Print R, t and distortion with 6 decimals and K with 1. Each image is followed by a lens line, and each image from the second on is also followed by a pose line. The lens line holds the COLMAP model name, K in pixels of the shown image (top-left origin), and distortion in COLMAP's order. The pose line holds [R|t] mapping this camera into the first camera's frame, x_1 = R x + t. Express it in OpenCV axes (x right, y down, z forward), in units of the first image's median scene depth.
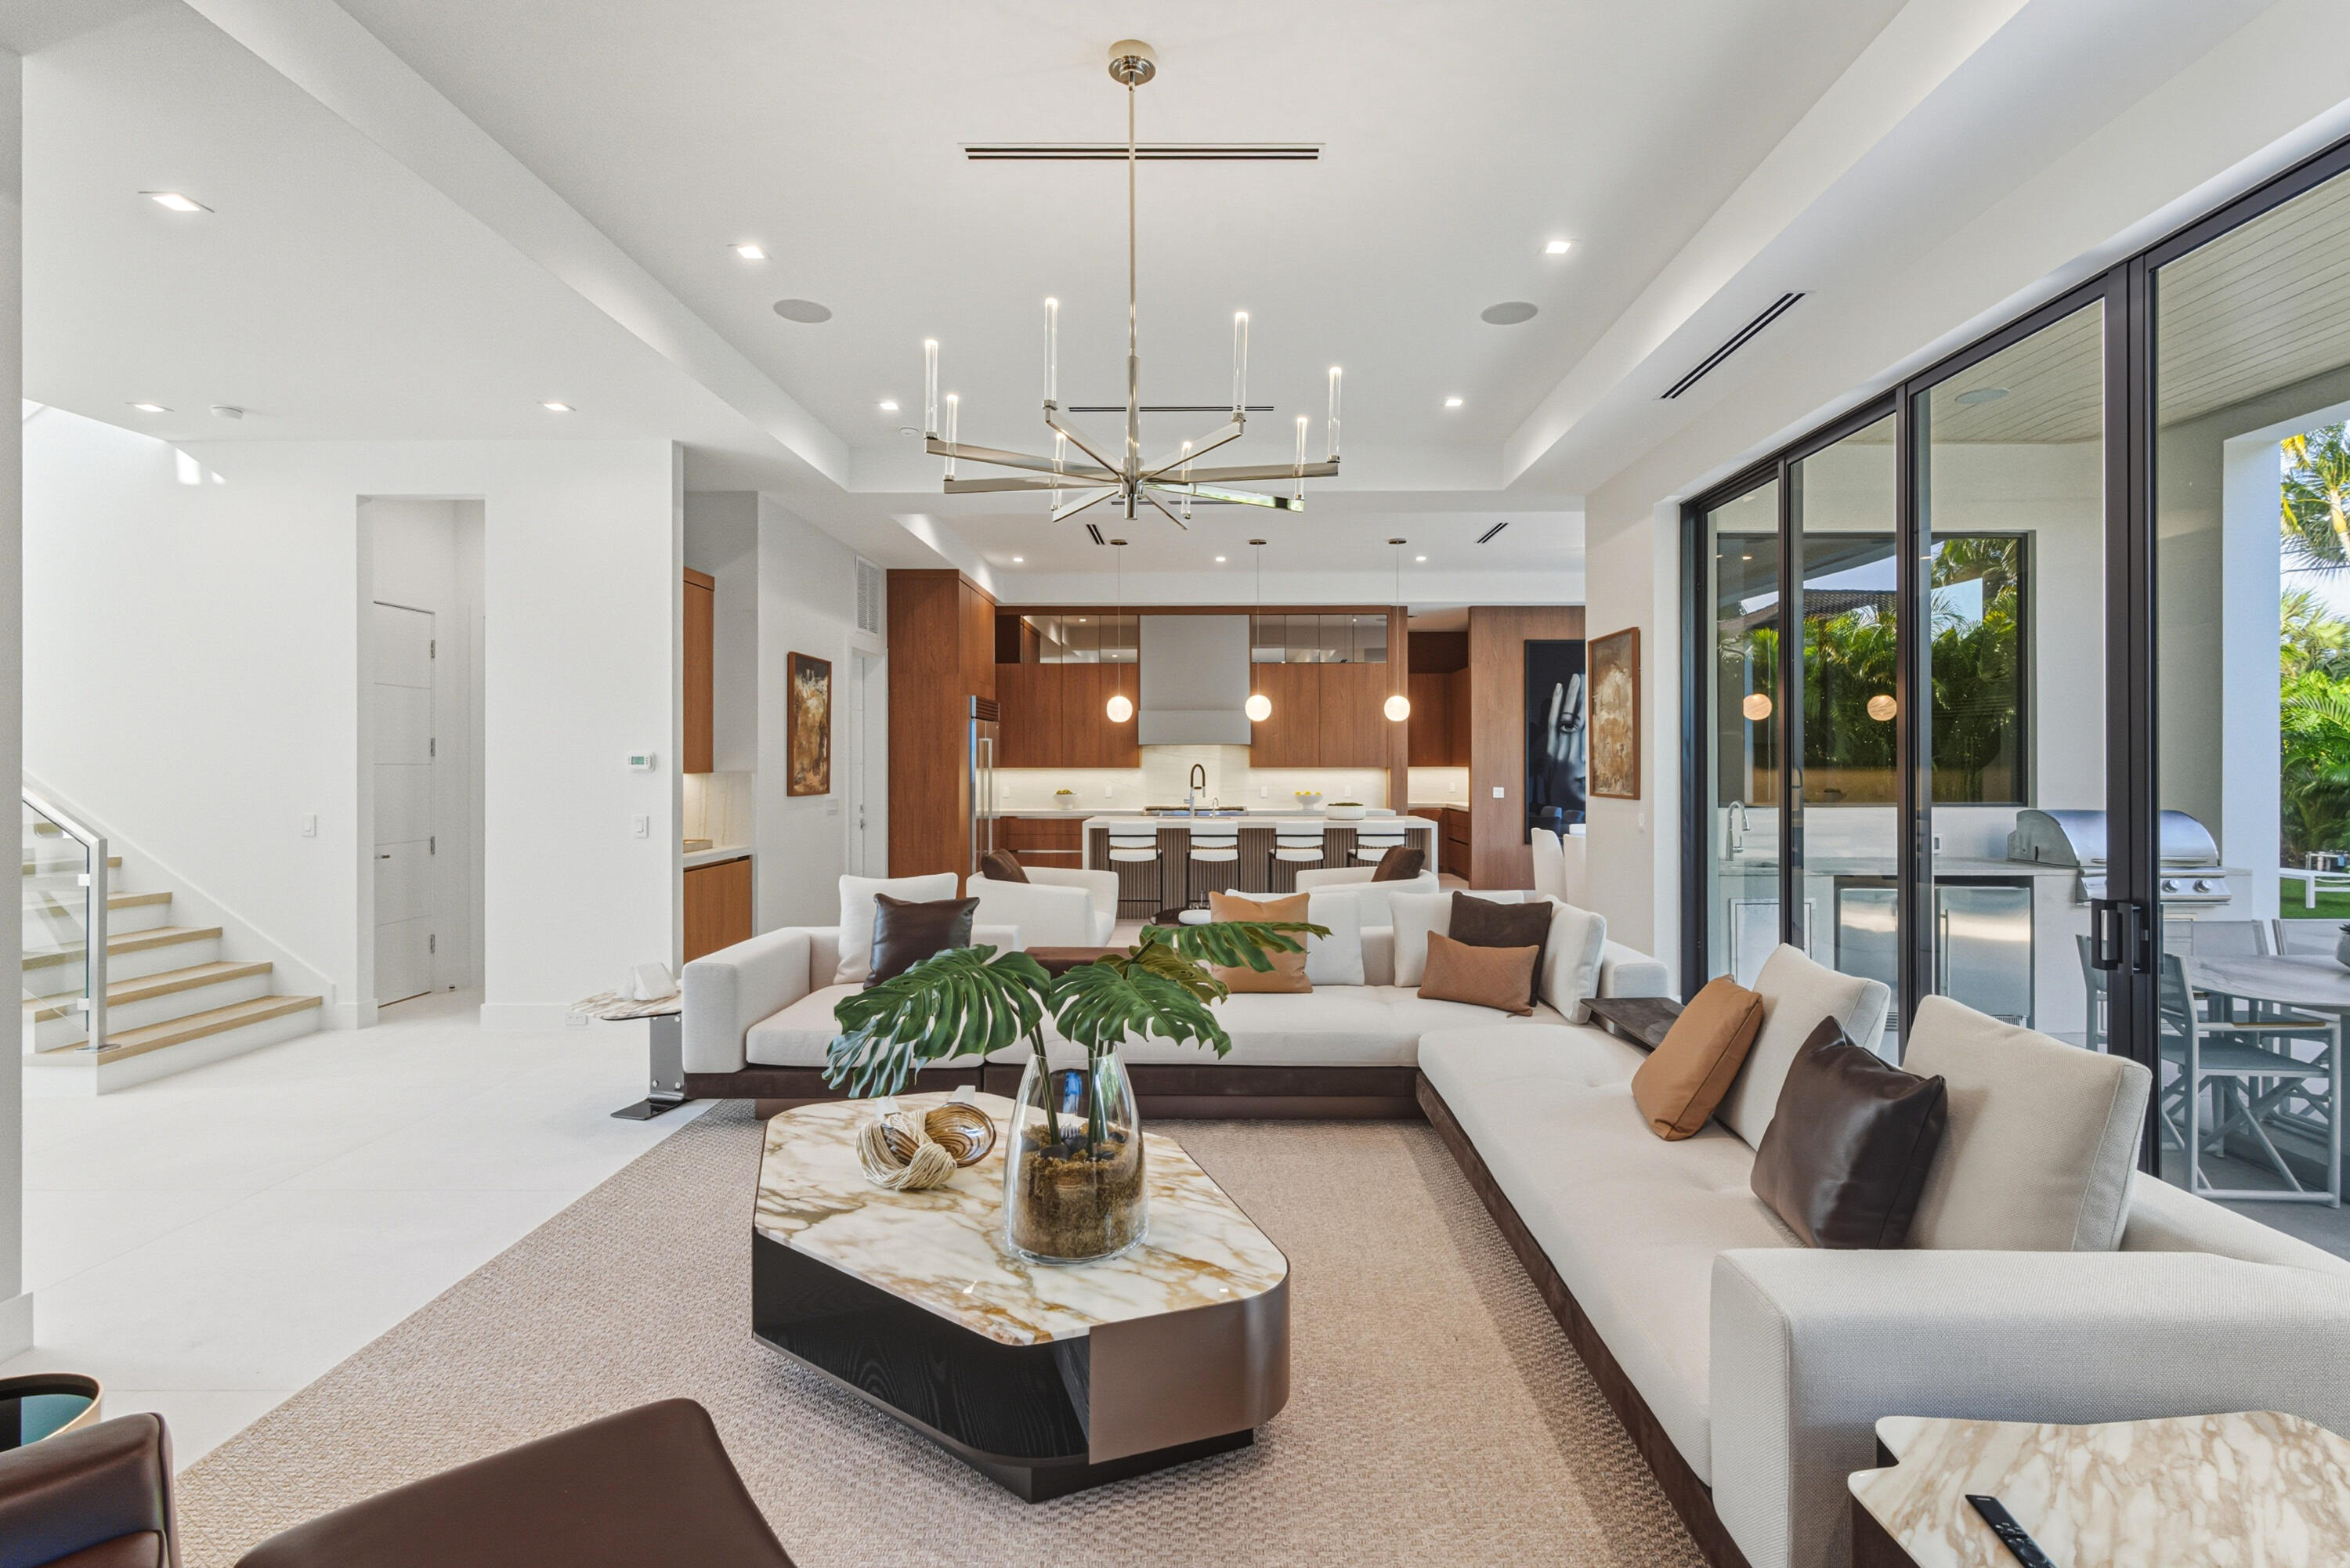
lens RADIAL K [[1048.8, 0, 1178.8], [0, 1048.8, 753.1], [0, 0, 1]] dist [0.023810, 0.000116]
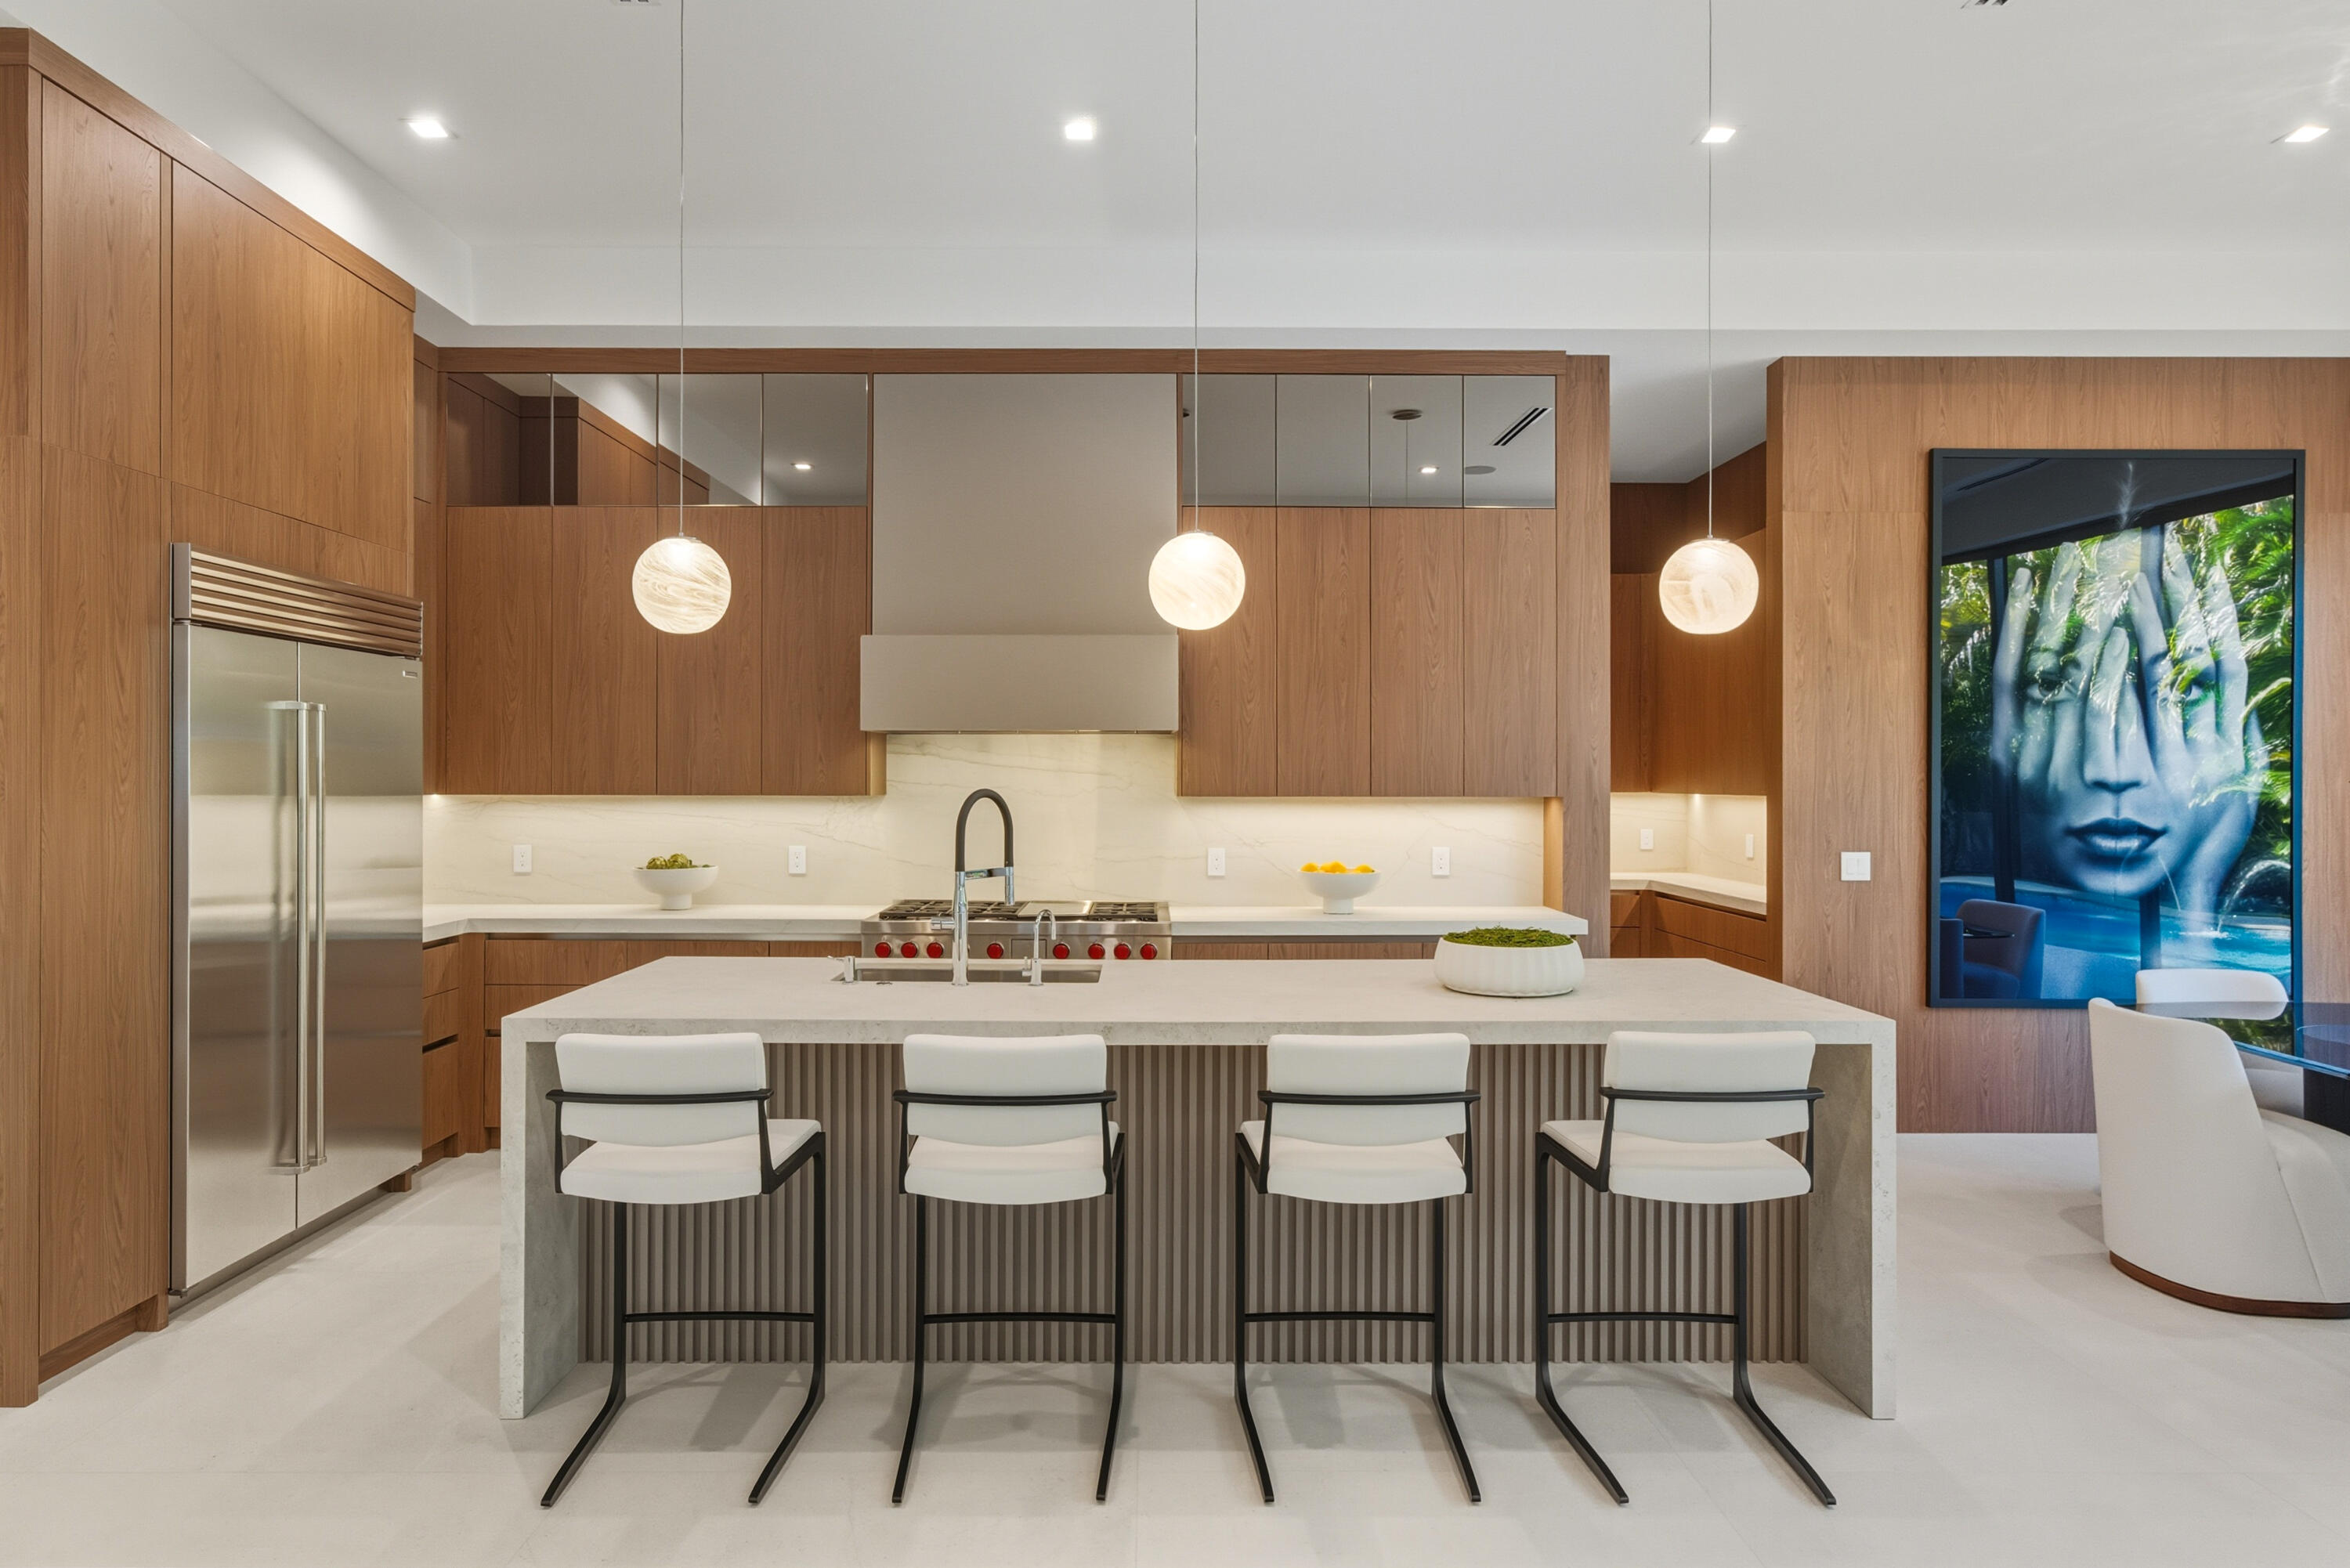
lens RADIAL K [[1048.8, 0, 1178.8], [0, 1048.8, 753.1], [0, 0, 1]] dist [0.023810, 0.000116]
pose [[0.999025, 0.003664, 0.044000, 0.052639], [-0.003198, 0.999938, -0.010645, 0.002803], [-0.044036, 0.010494, 0.998975, 0.644091]]
